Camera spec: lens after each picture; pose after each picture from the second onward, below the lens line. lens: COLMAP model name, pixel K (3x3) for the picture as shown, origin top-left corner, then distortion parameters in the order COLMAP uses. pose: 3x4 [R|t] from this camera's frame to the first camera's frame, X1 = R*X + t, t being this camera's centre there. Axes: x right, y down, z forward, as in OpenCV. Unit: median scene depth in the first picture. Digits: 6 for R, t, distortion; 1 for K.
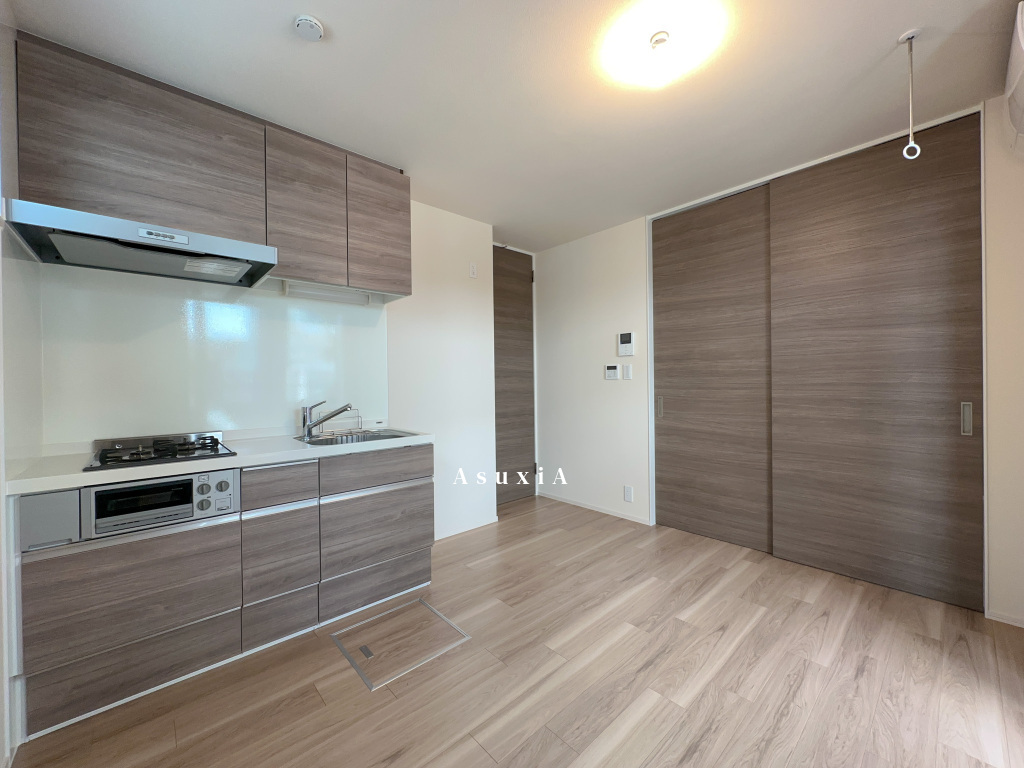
lens RADIAL K [[407.4, 0, 509.0], [0, 407.4, 383.6], [0, 0, 1]] dist [-0.002507, 0.000351]
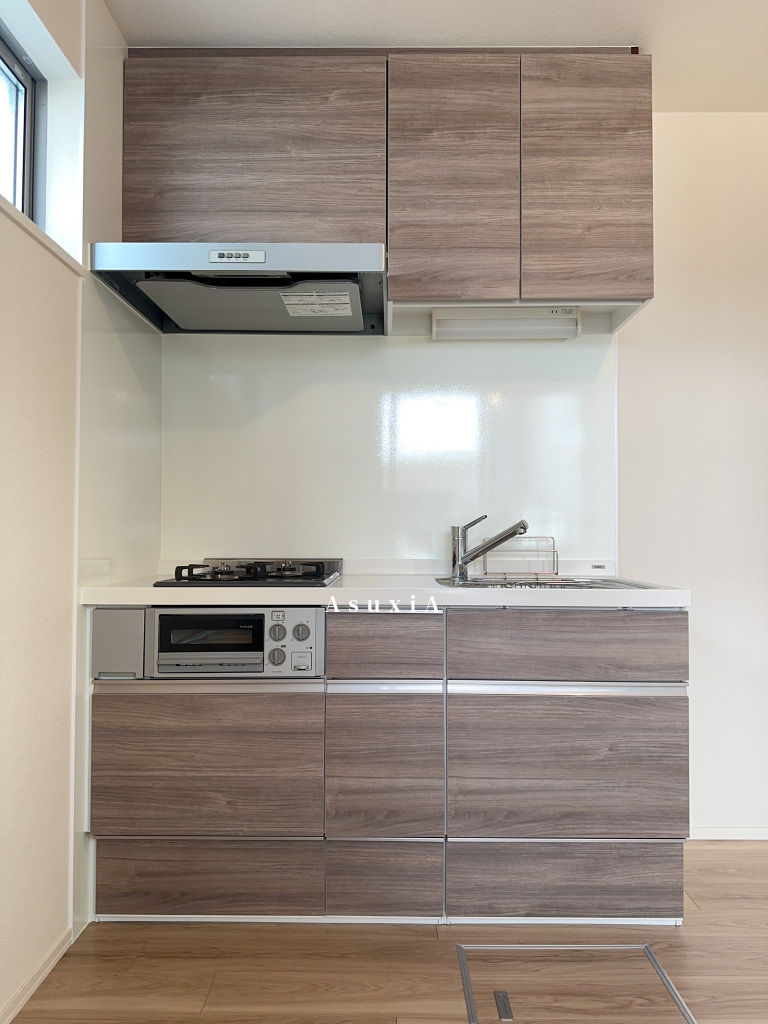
lens RADIAL K [[724.2, 0, 380.0], [0, 724.2, 516.0], [0, 0, 1]] dist [0.018066, -0.024379]
pose [[0.738868, -0.002985, -0.673844, 0.119741], [-0.016442, 0.999613, -0.022457, 0.077319], [0.673650, 0.027672, 0.738533, 0.204733]]
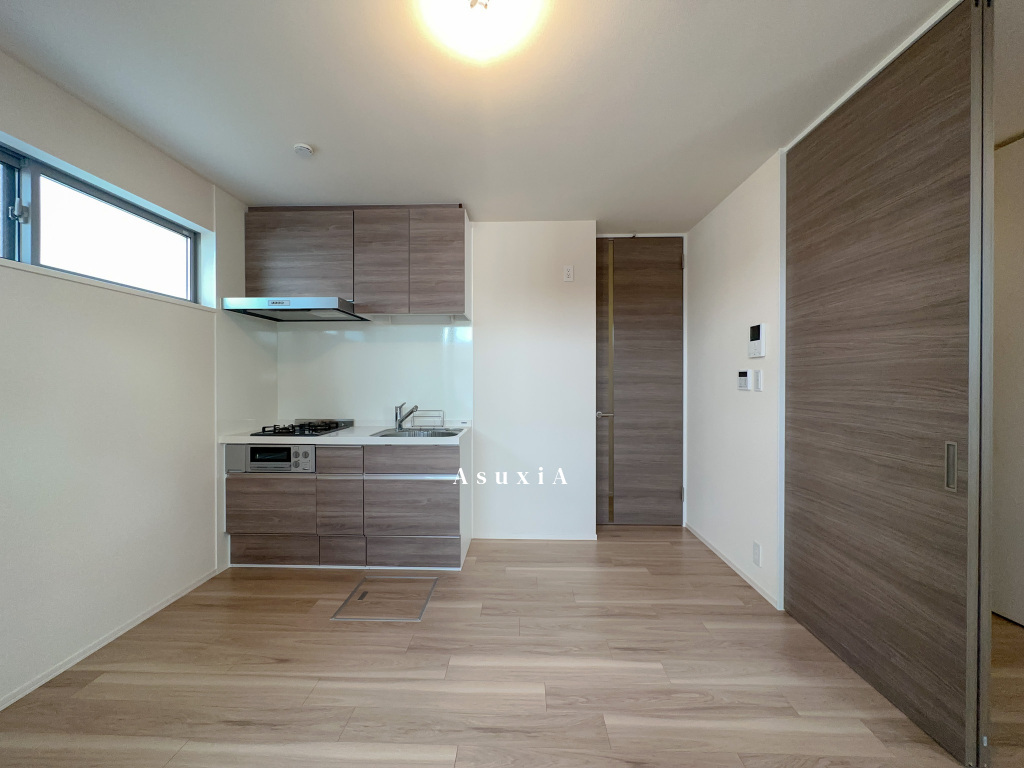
lens RADIAL K [[407.4, 0, 509.8], [0, 407.4, 383.1], [0, 0, 1]] dist [-0.002507, 0.000351]
pose [[0.721395, 0.017436, -0.692304, 0.792608], [-0.013136, 0.999848, 0.011494, -0.045258], [0.692399, 0.000802, 0.721515, 0.336731]]
